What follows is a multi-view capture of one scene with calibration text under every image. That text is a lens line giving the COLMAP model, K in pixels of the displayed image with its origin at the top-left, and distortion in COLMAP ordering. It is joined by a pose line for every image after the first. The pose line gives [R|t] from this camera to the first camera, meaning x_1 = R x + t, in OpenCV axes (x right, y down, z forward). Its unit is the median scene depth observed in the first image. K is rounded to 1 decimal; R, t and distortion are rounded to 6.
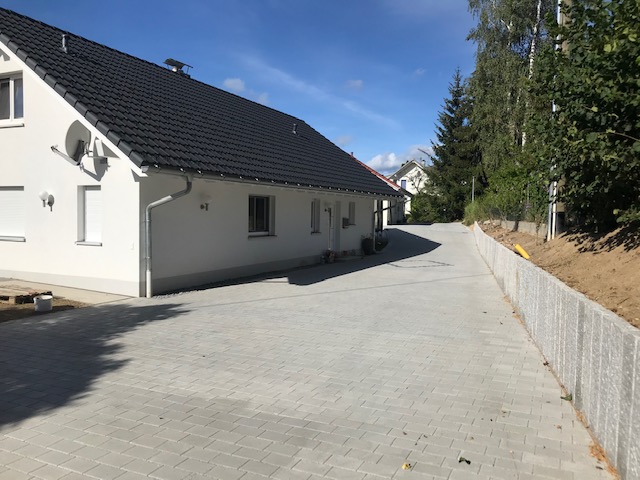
lens RADIAL K [[520.9, 0, 316.4], [0, 520.9, 241.6], [0, 0, 1]] dist [0.006088, 0.002720]
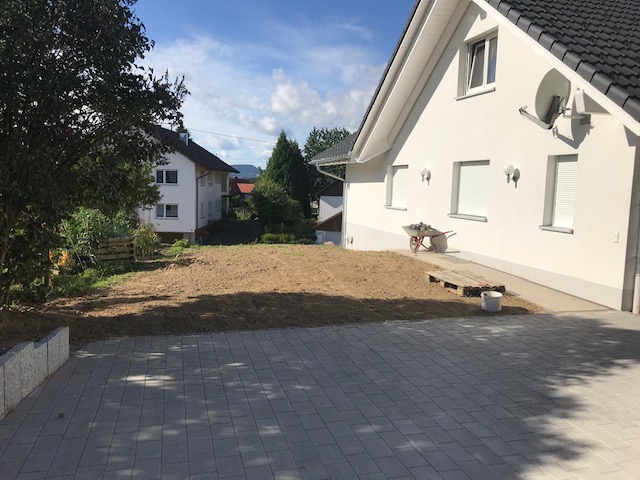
lens RADIAL K [[520.9, 0, 314.5], [0, 520.9, 238.8], [0, 0, 1]] dist [0.006088, 0.002720]
pose [[0.646422, 0.081969, -0.758564, -0.080520], [-0.052646, 0.996635, 0.062832, -0.013700], [0.761161, -0.000681, 0.648562, 0.228810]]
